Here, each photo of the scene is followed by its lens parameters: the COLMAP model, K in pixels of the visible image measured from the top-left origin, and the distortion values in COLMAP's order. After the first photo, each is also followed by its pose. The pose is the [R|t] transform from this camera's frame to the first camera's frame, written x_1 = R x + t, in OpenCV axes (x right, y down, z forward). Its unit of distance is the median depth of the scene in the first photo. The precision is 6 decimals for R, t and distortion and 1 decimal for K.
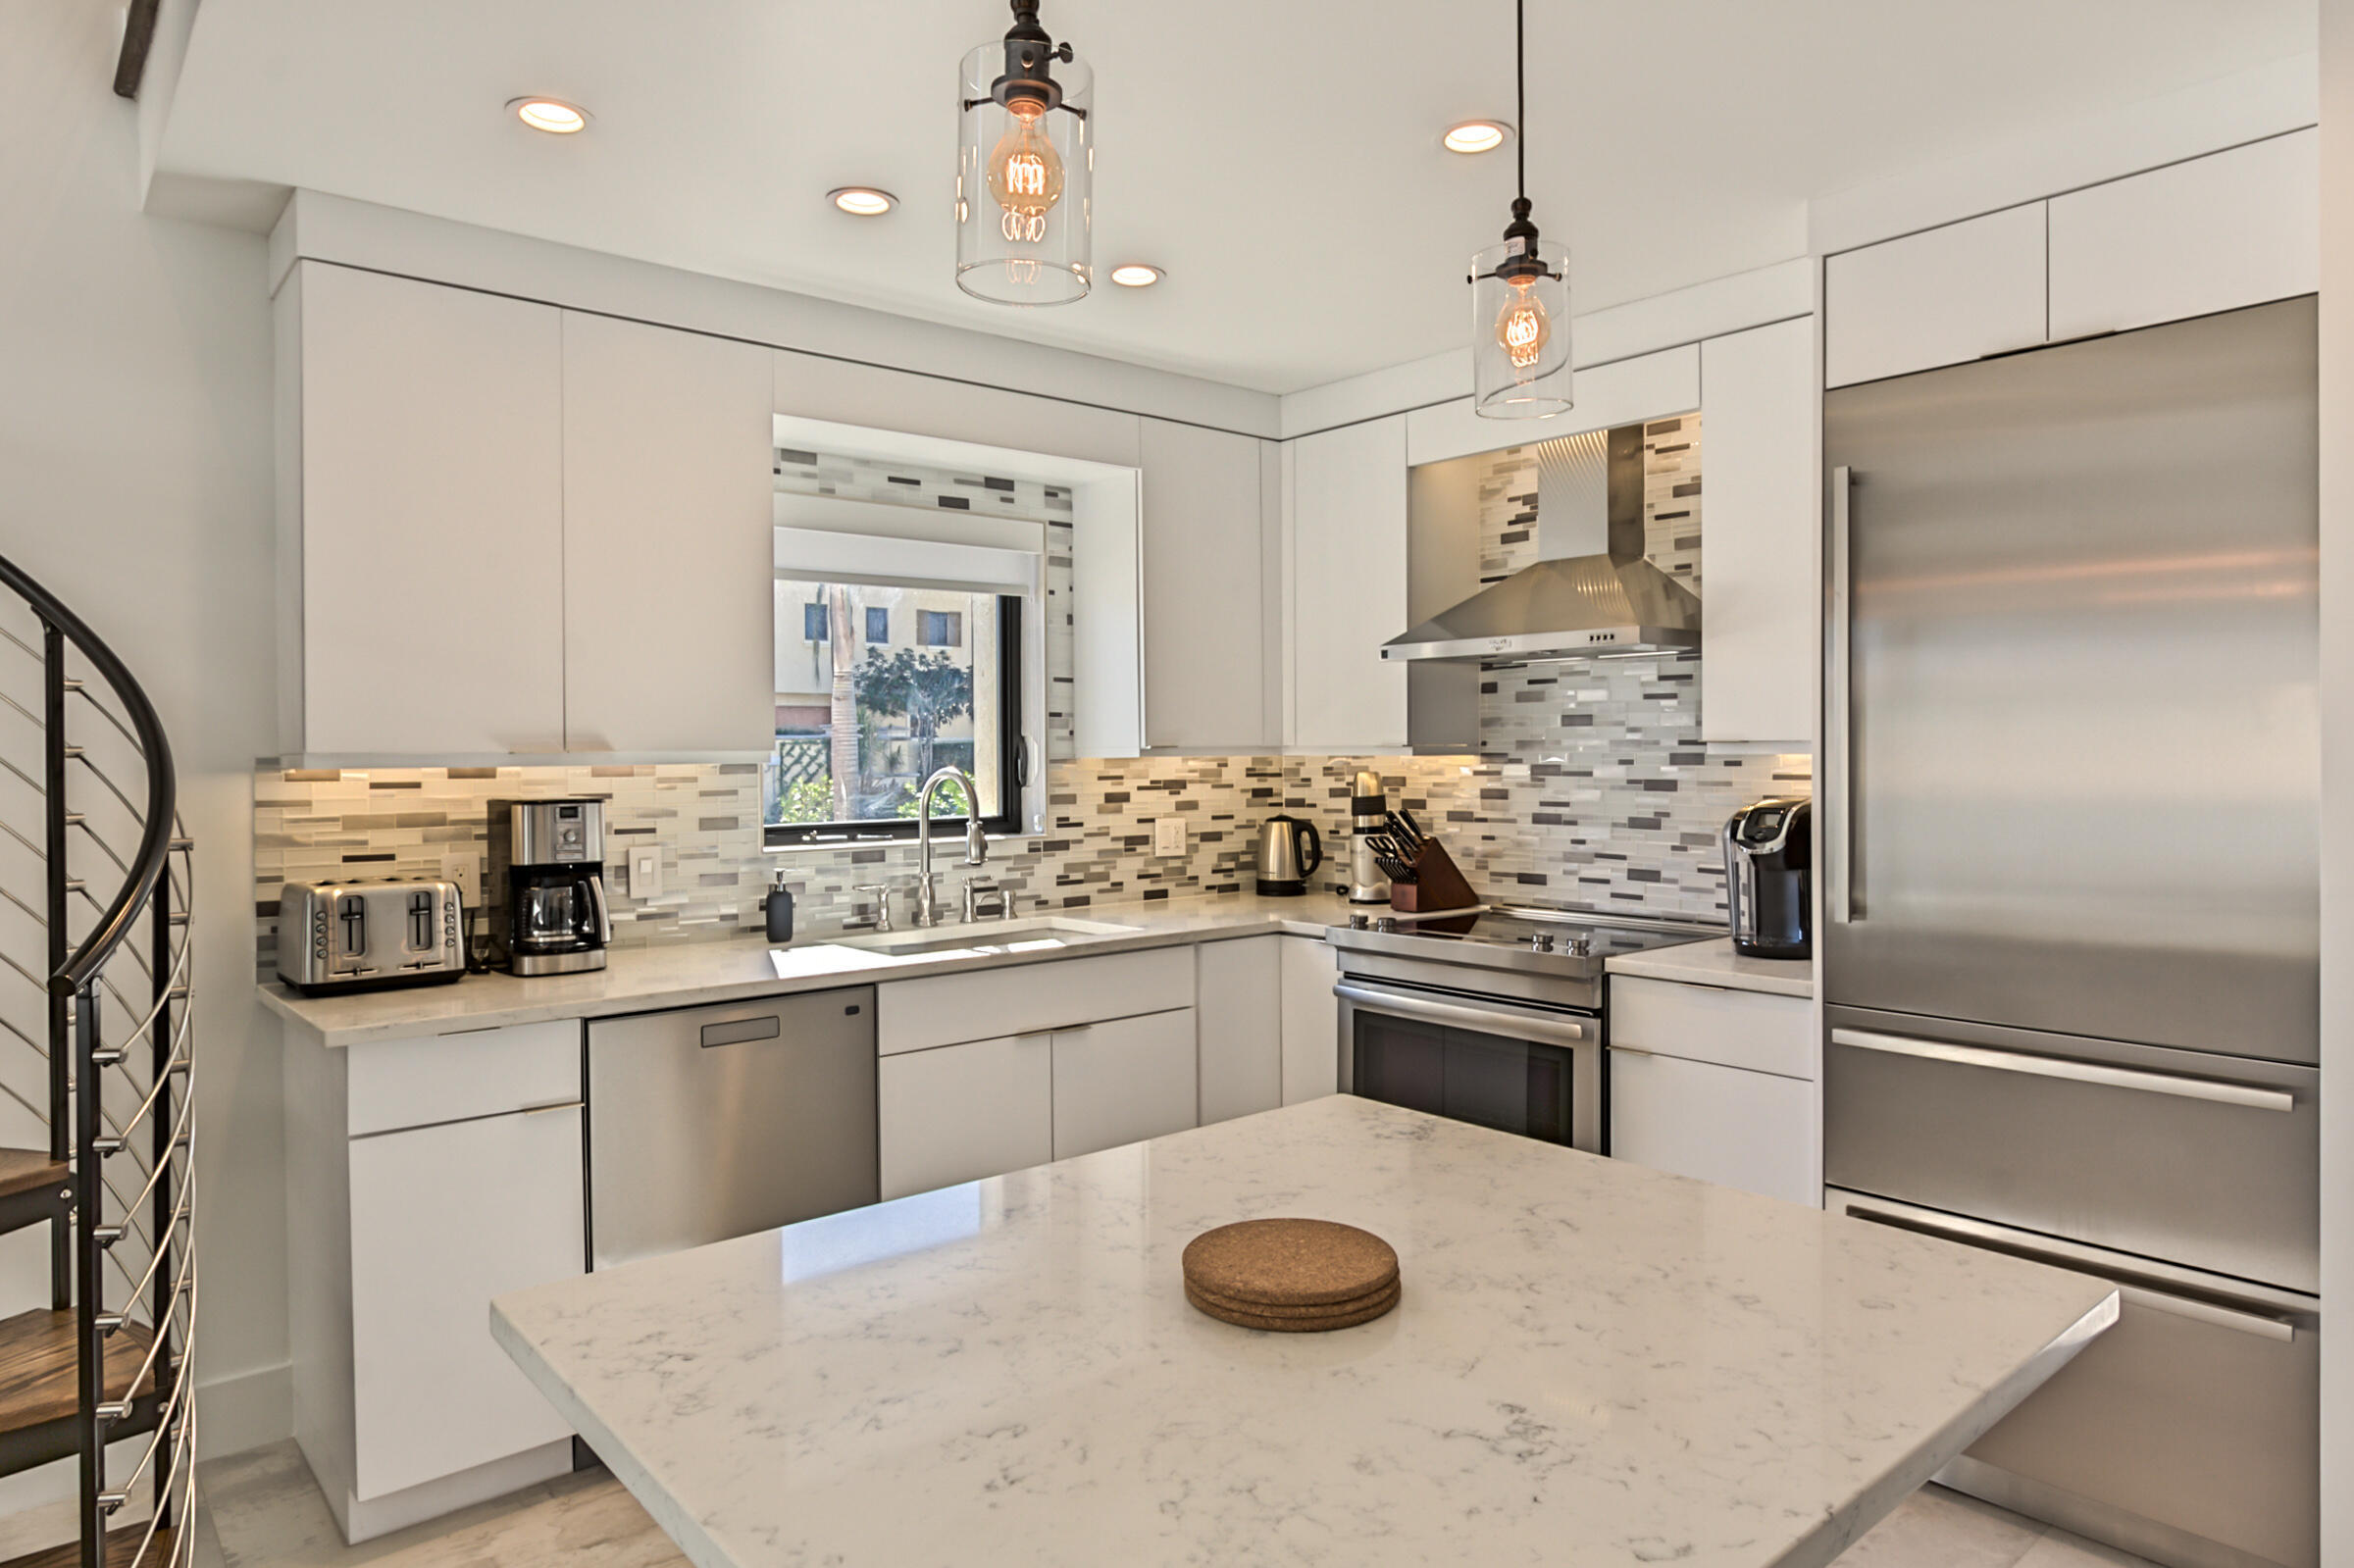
lens RADIAL K [[1409.4, 0, 1212.8], [0, 1409.4, 762.3], [0, 0, 1]] dist [-0.009135, 0.001763]
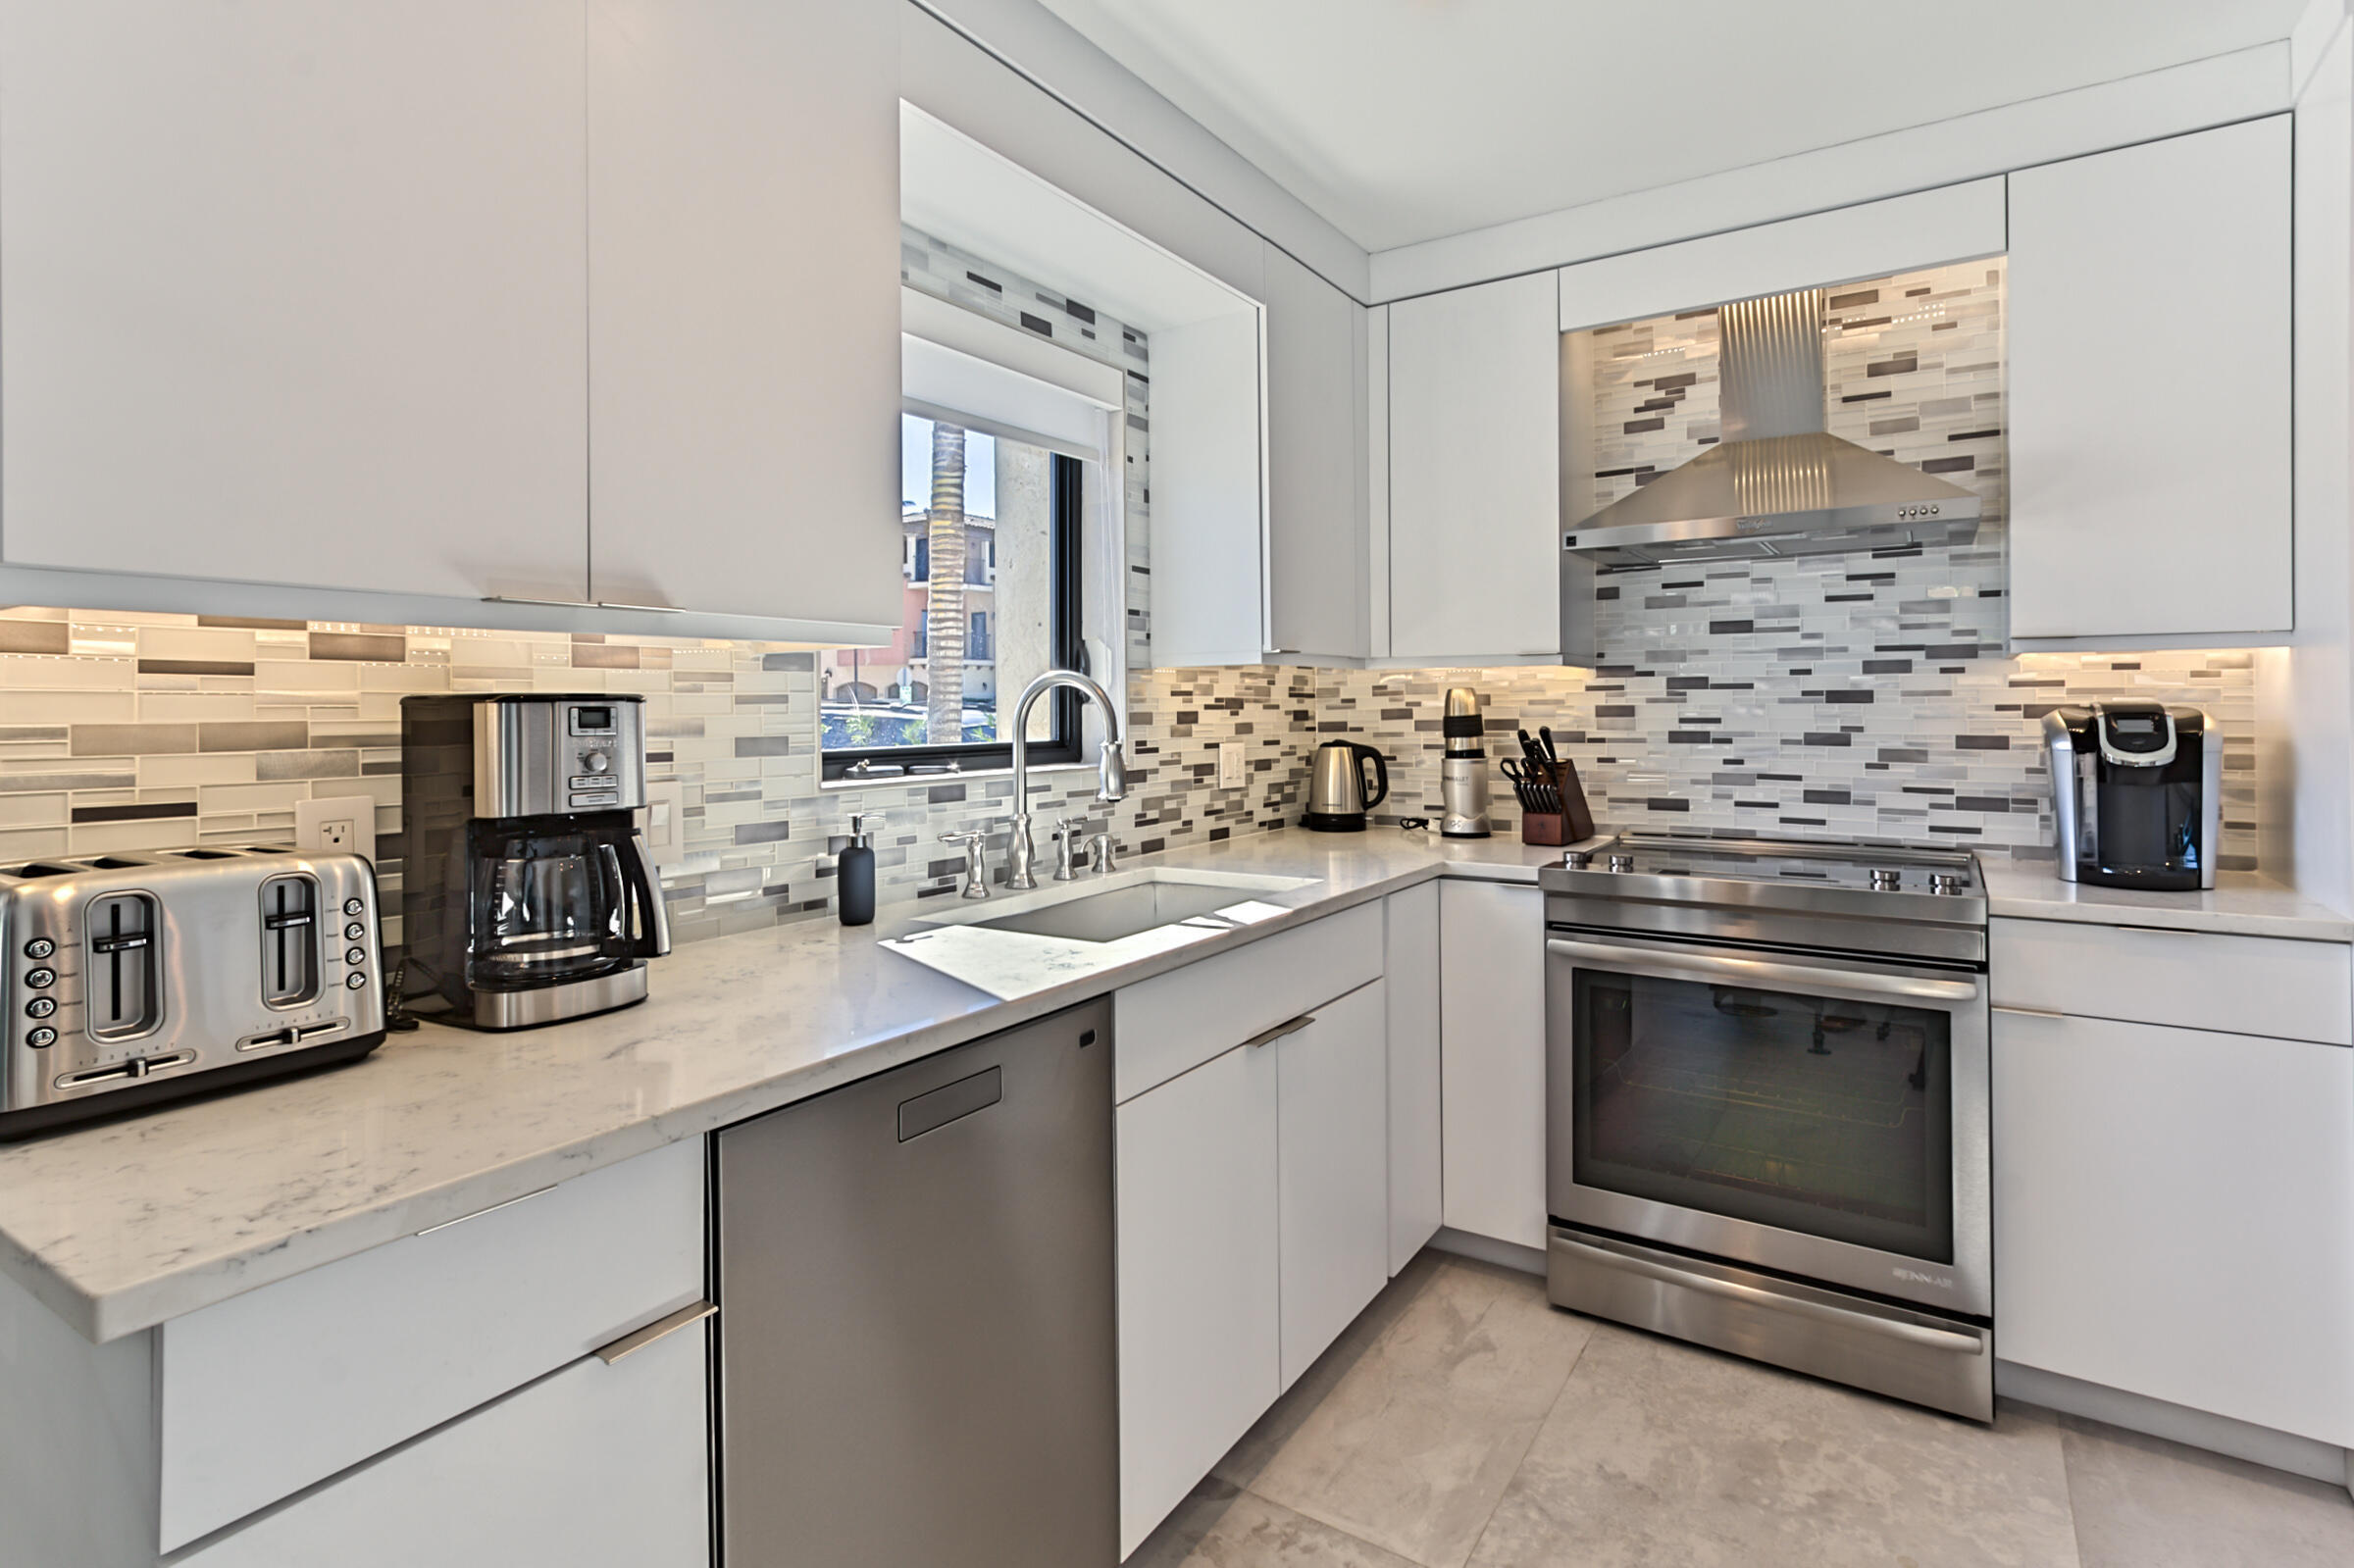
lens RADIAL K [[1143.4, 0, 1200.1], [0, 1143.4, 704.0], [0, 0, 1]] dist [0.001574, 0.003326]
pose [[0.962516, 0.000947, 0.271225, -0.270250], [0.002297, 0.999930, -0.011643, 0.027593], [-0.271217, 0.011829, 0.962446, 0.393401]]
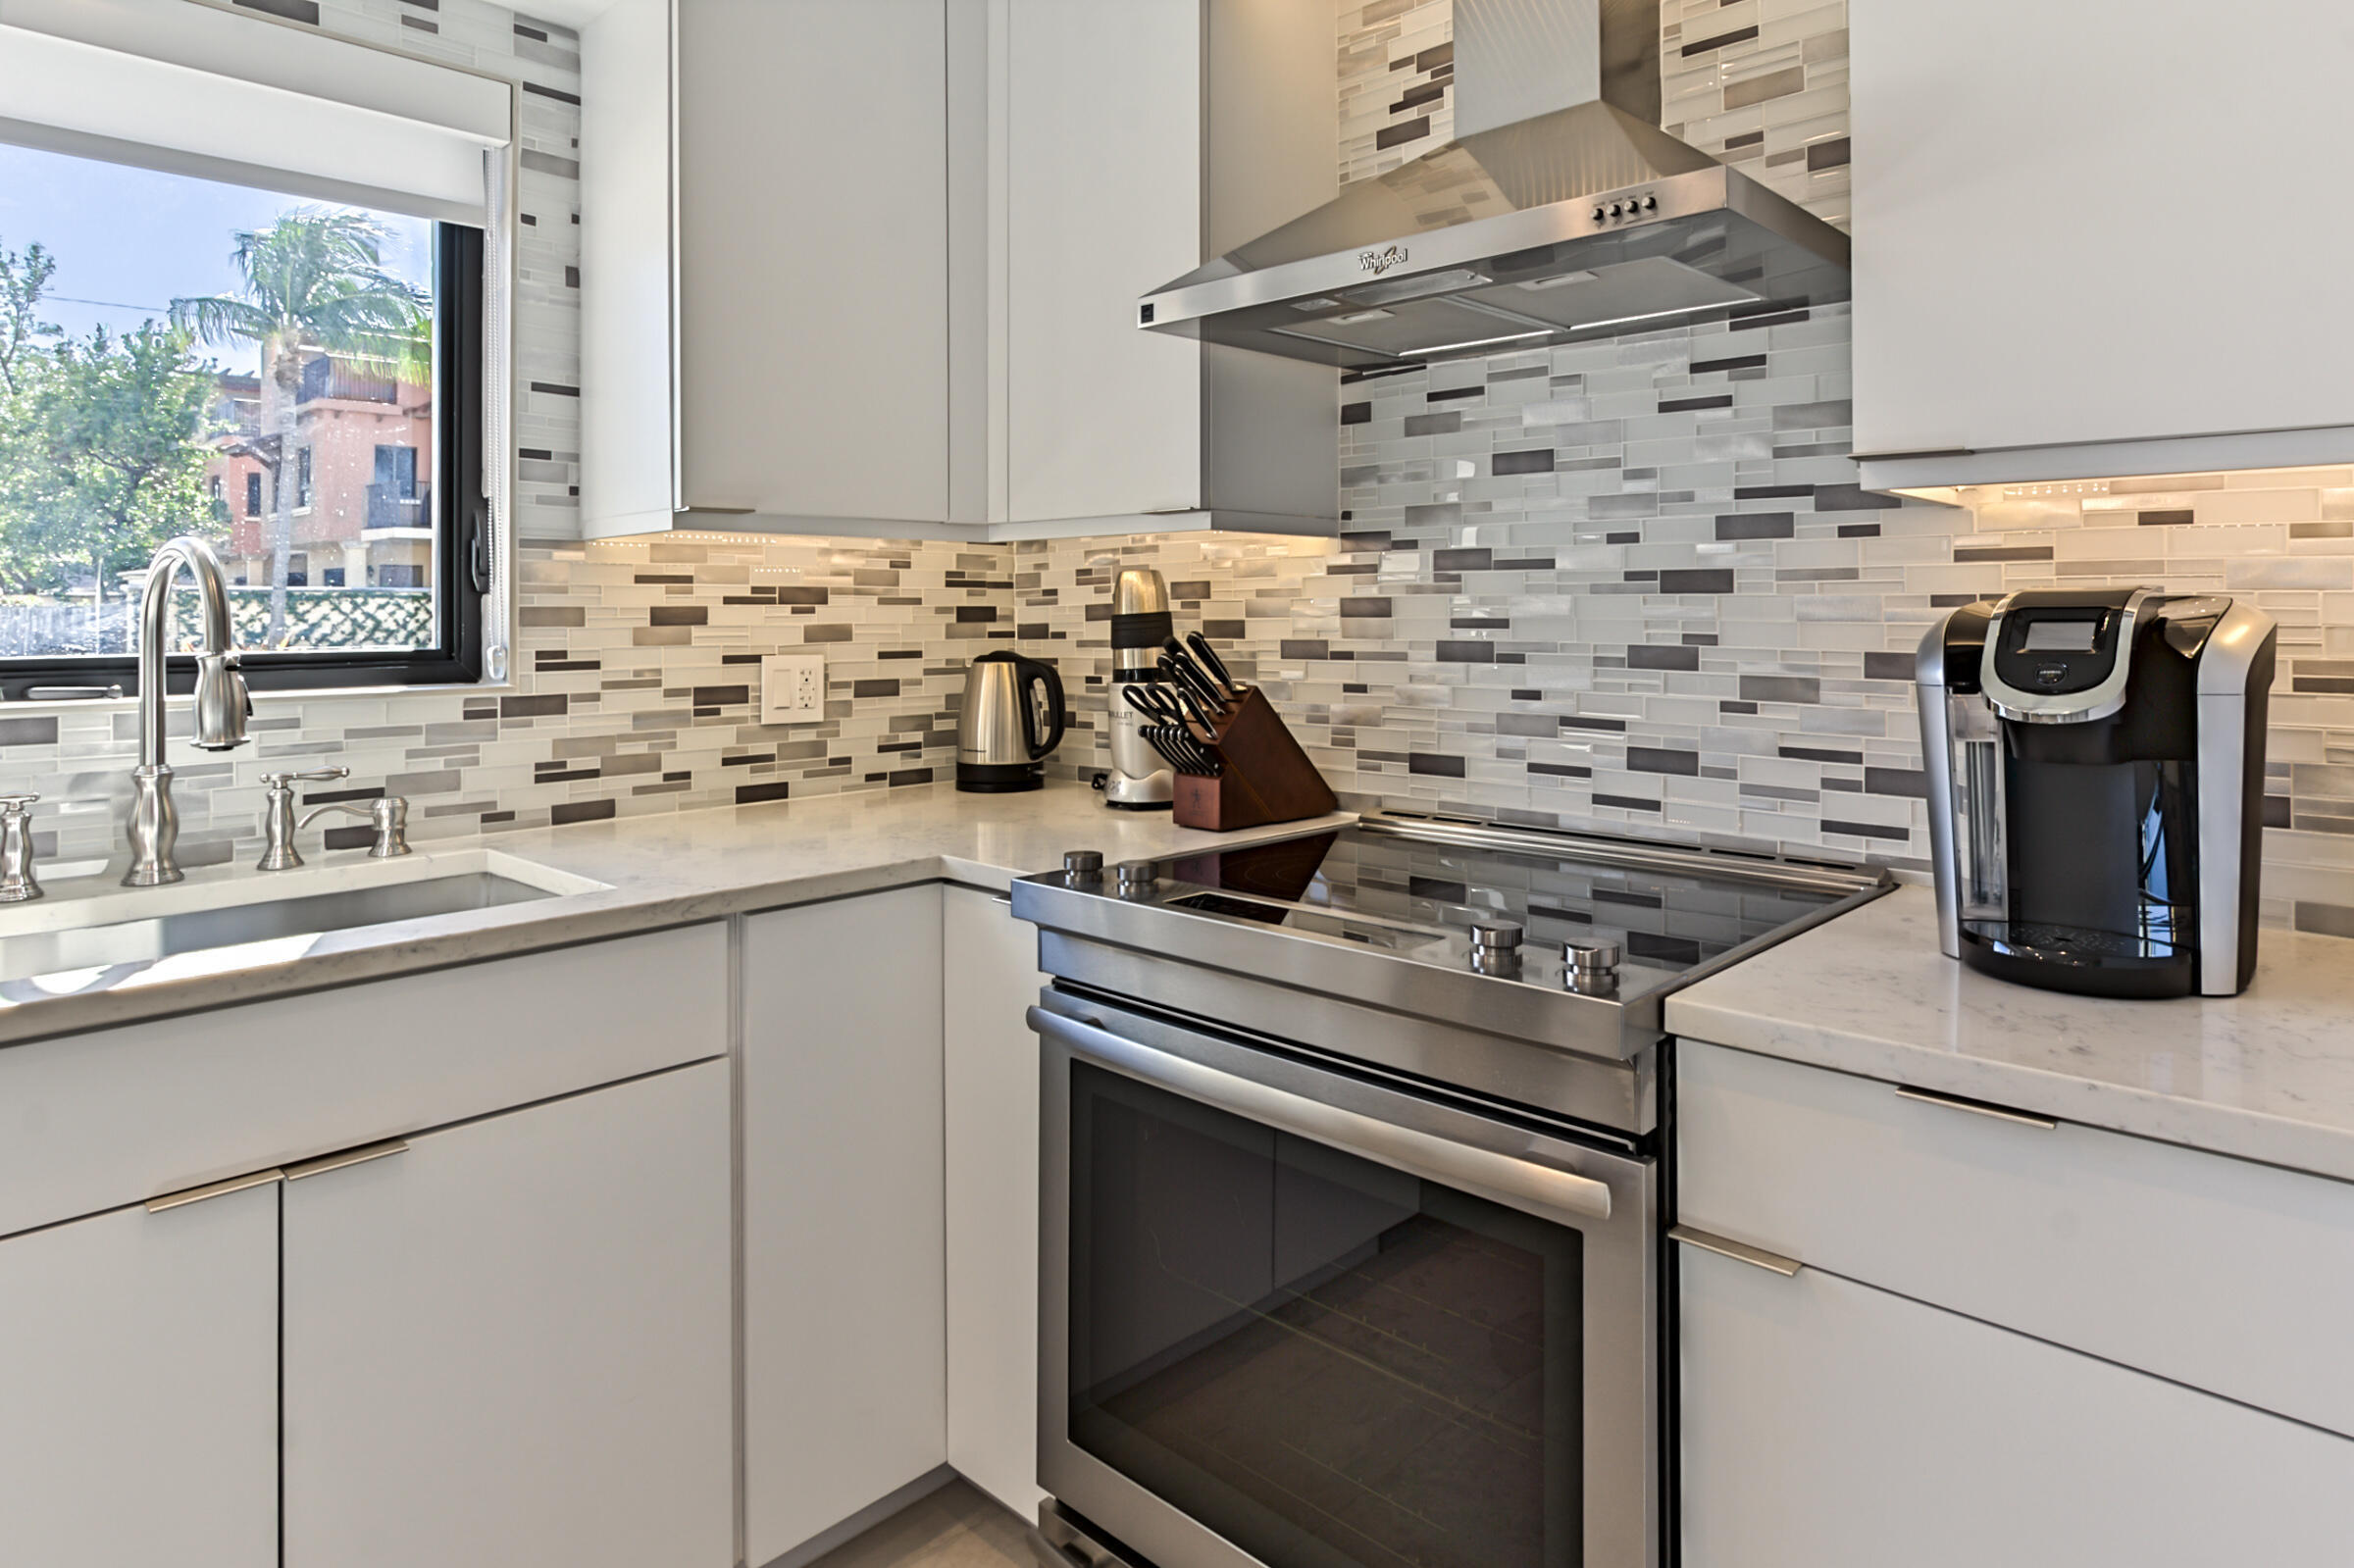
lens RADIAL K [[1345.1, 0, 1206.5], [0, 1345.1, 593.6], [0, 0, 1]] dist [-0.008780, 0.000677]
pose [[0.995848, 0.003478, 0.090968, 0.097395], [-0.001634, 0.999792, -0.020342, 0.029594], [-0.091020, 0.020109, 0.995646, 0.520688]]
